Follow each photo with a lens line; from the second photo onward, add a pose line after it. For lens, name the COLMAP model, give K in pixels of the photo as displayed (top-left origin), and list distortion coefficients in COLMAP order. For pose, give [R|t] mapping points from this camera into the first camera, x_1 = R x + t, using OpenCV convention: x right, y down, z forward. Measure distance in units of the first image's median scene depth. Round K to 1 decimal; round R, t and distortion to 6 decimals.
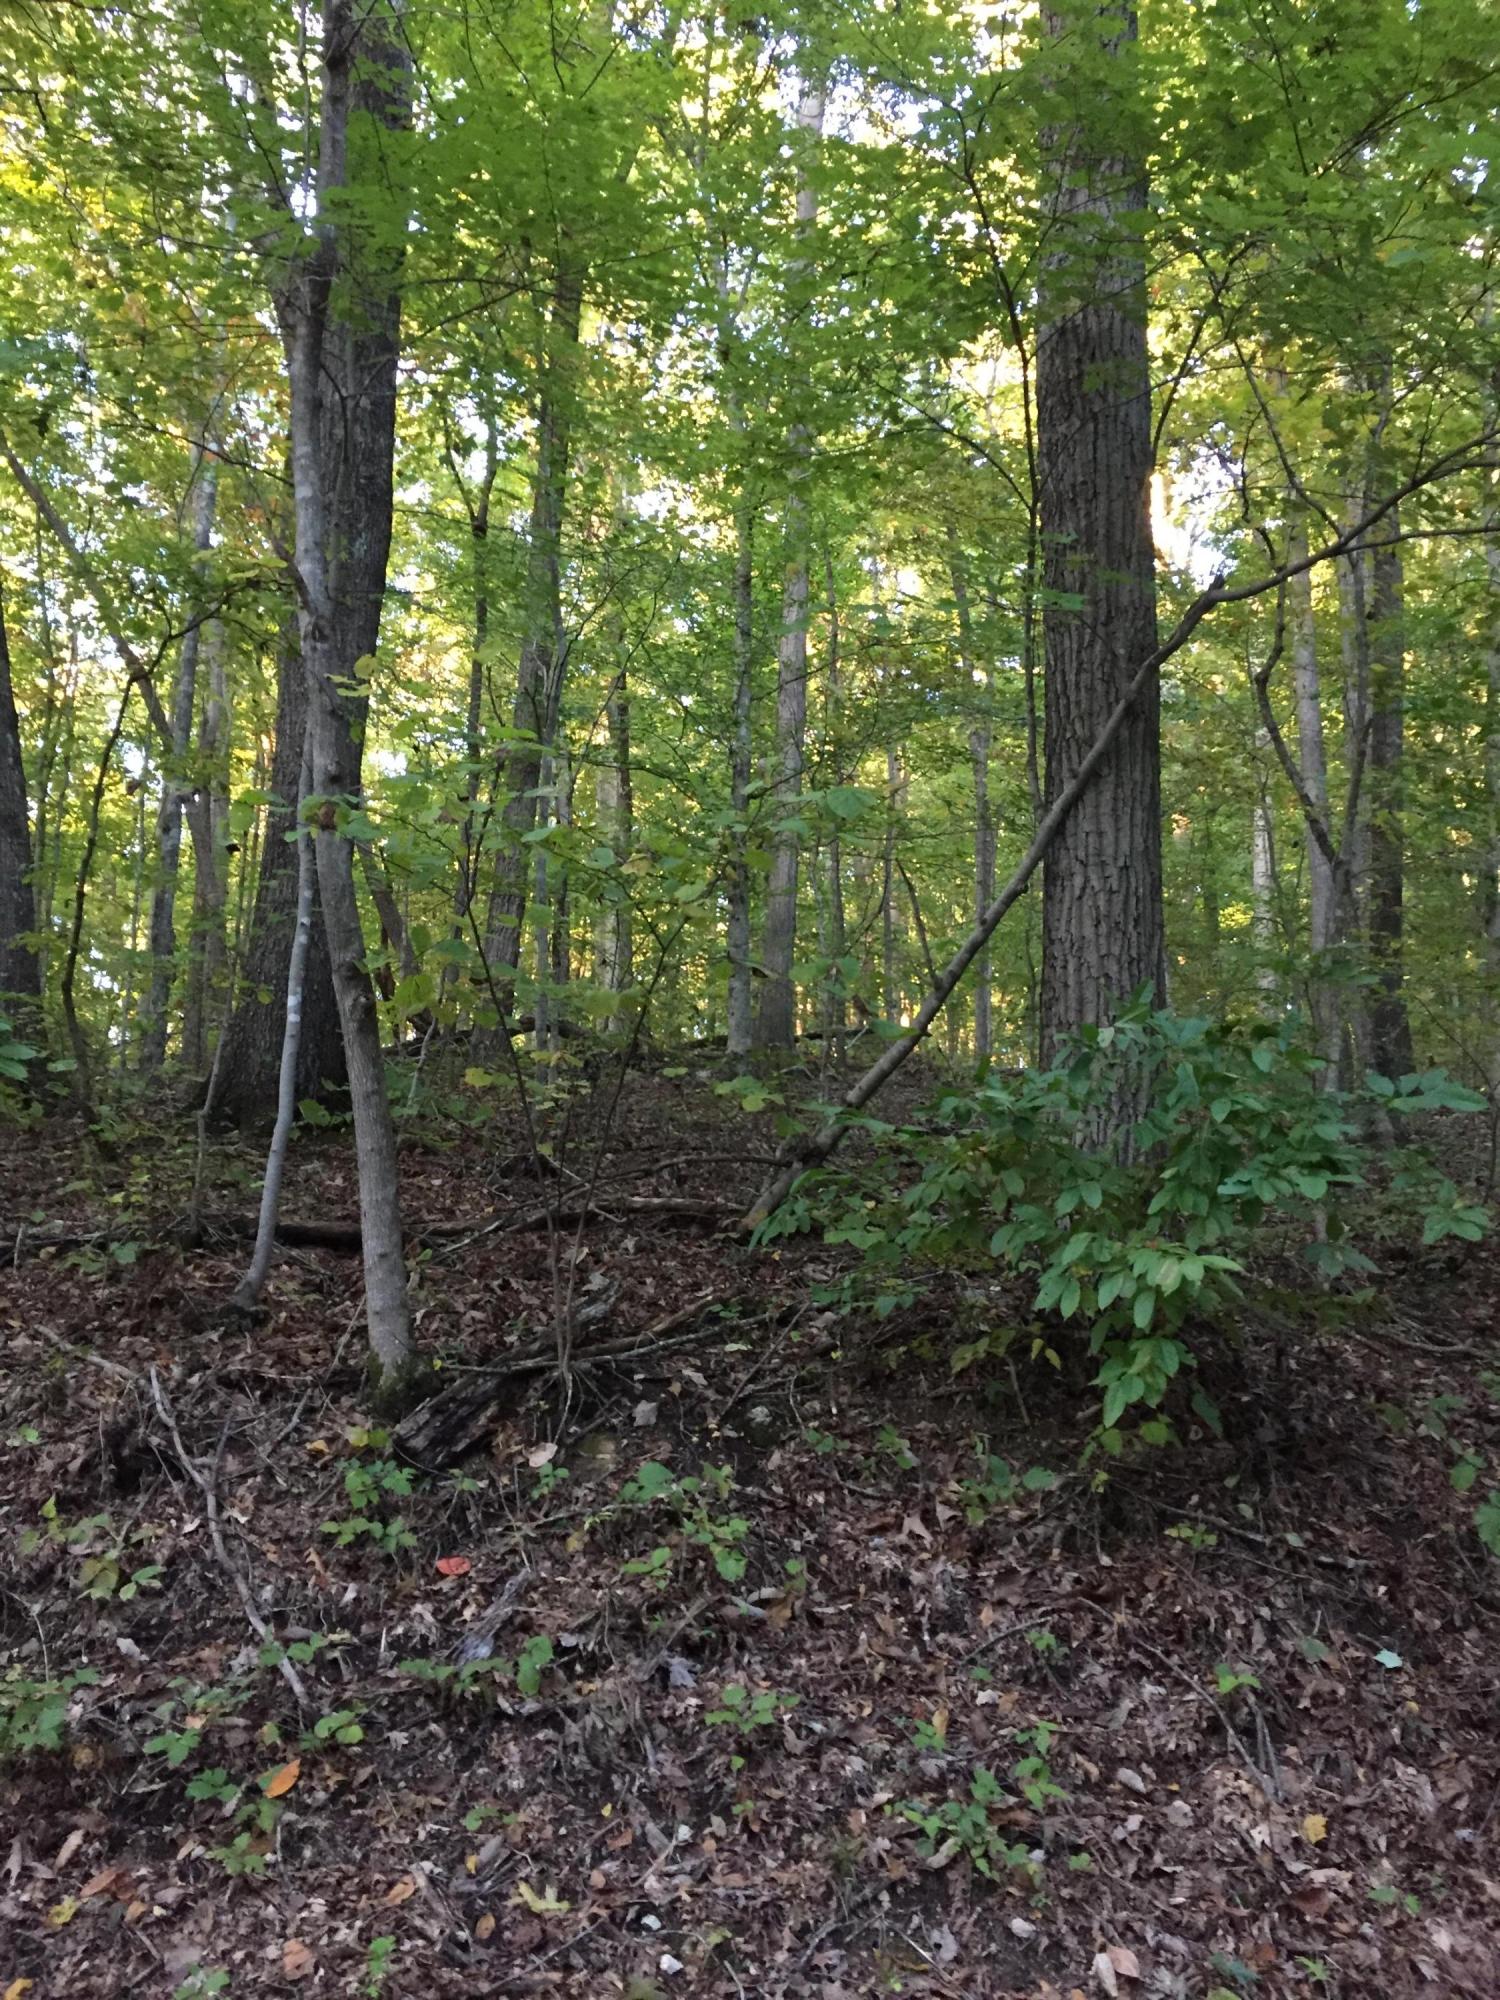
lens RADIAL K [[1686.3, 0, 749.9], [0, 1686.3, 999.1], [0, 0, 1]] dist [-0.004777, -0.000926]
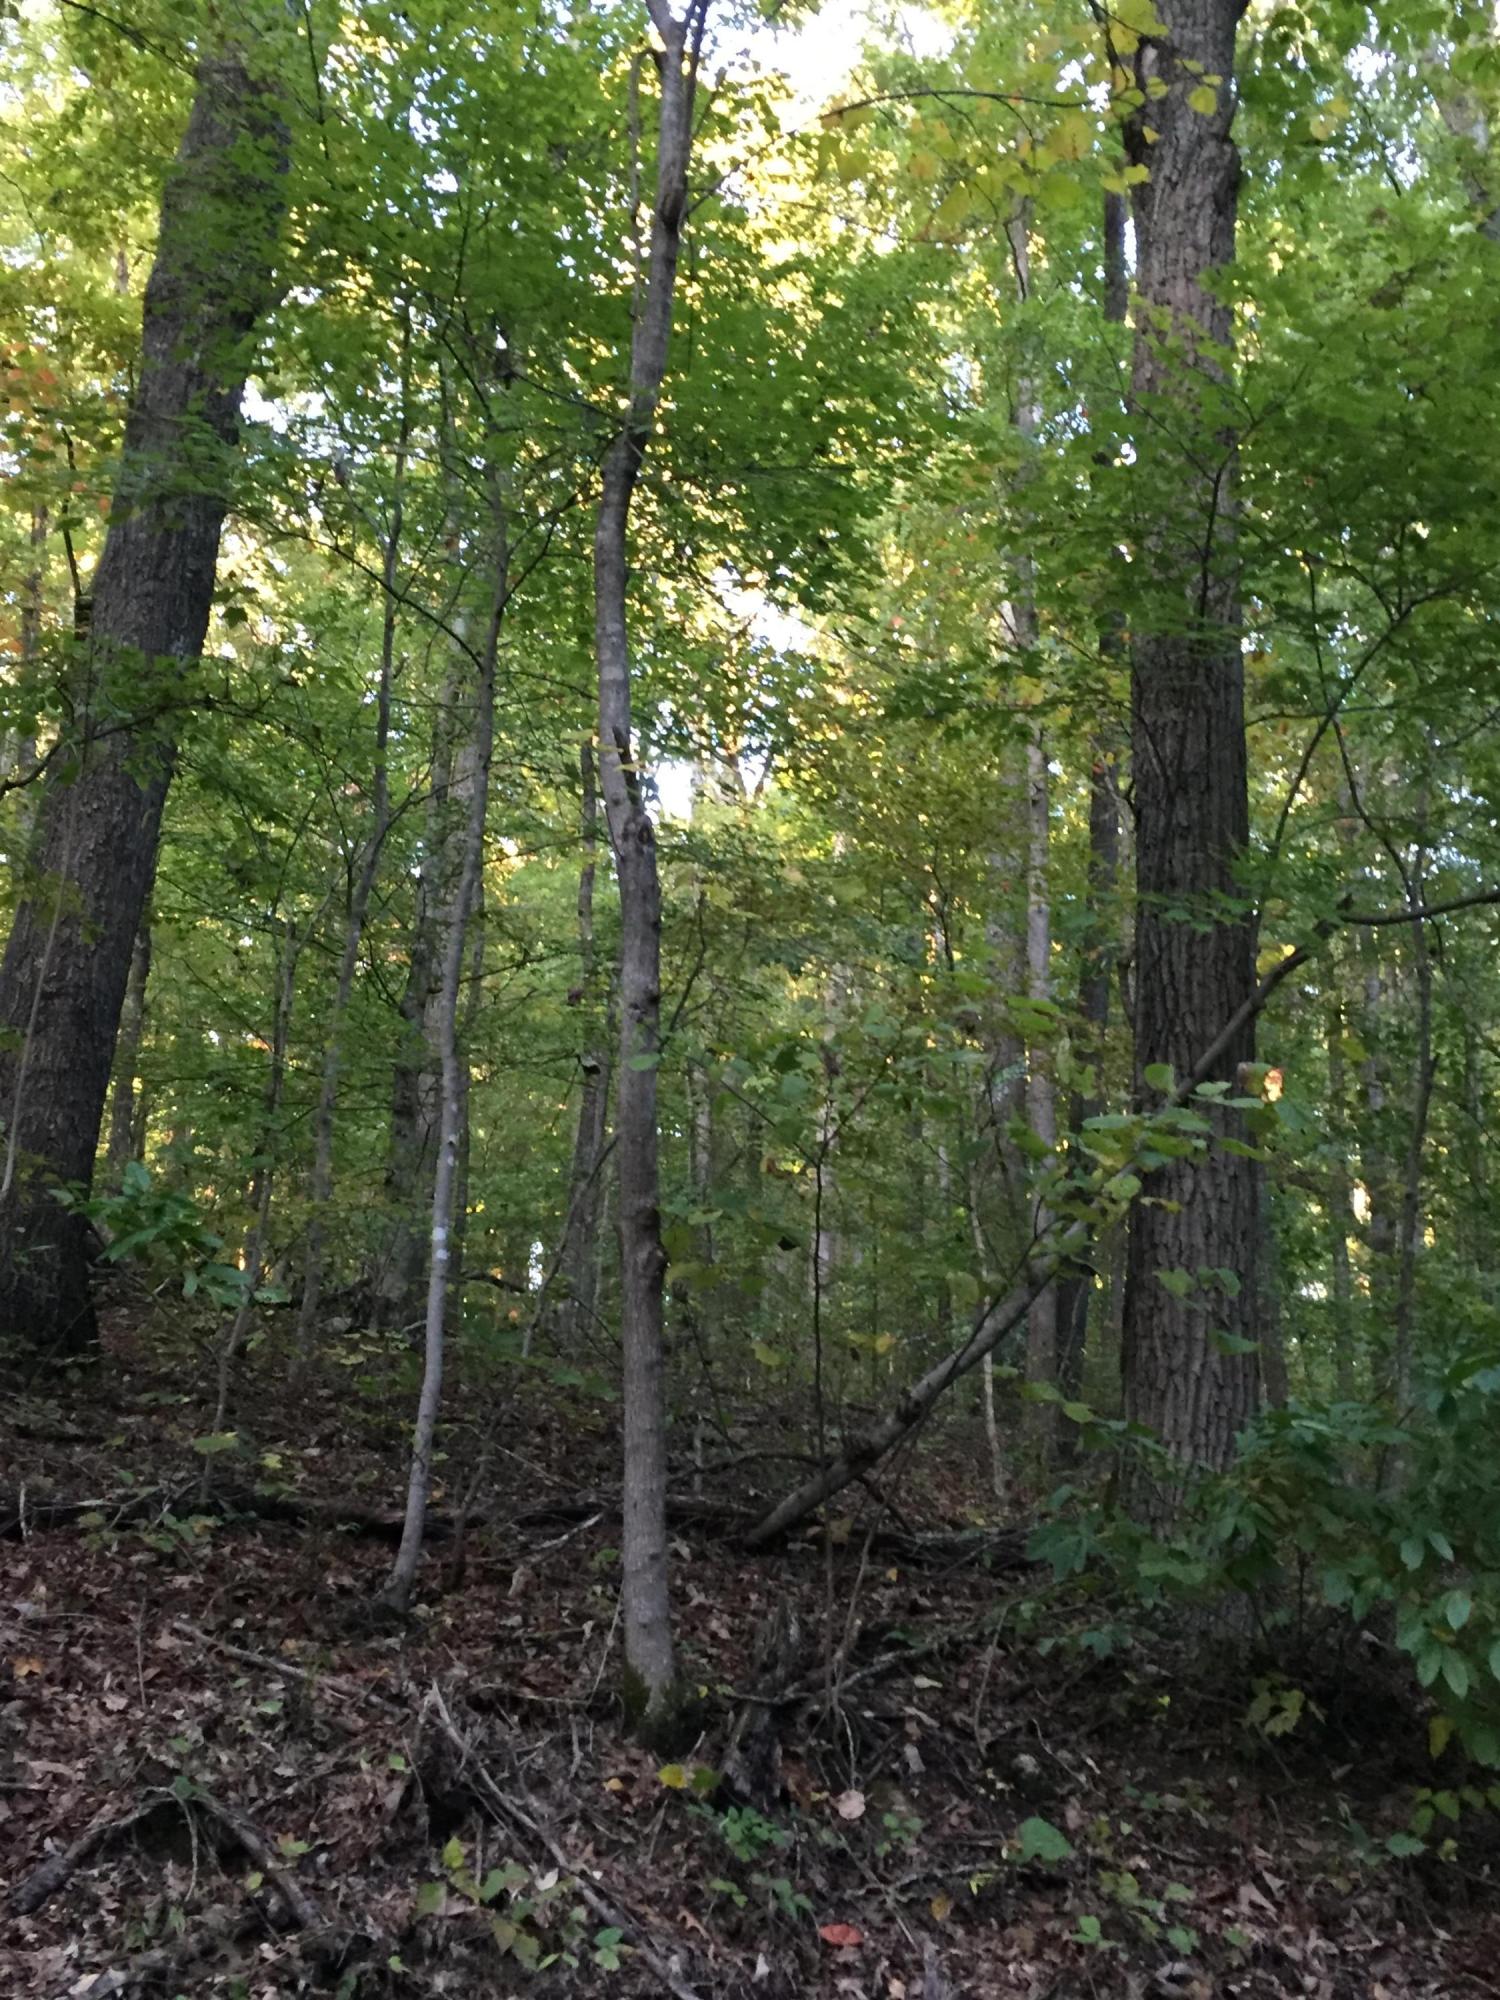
lens RADIAL K [[2045.7, 0, 750.1], [0, 2045.7, 1000.7], [0, 0, 1]] dist [0.010739, 0.000000]
pose [[0.949222, 0.137360, 0.283037, -0.510638], [-0.103152, 0.985804, -0.132475, 0.006934], [-0.297216, 0.096552, 0.949916, -0.028613]]
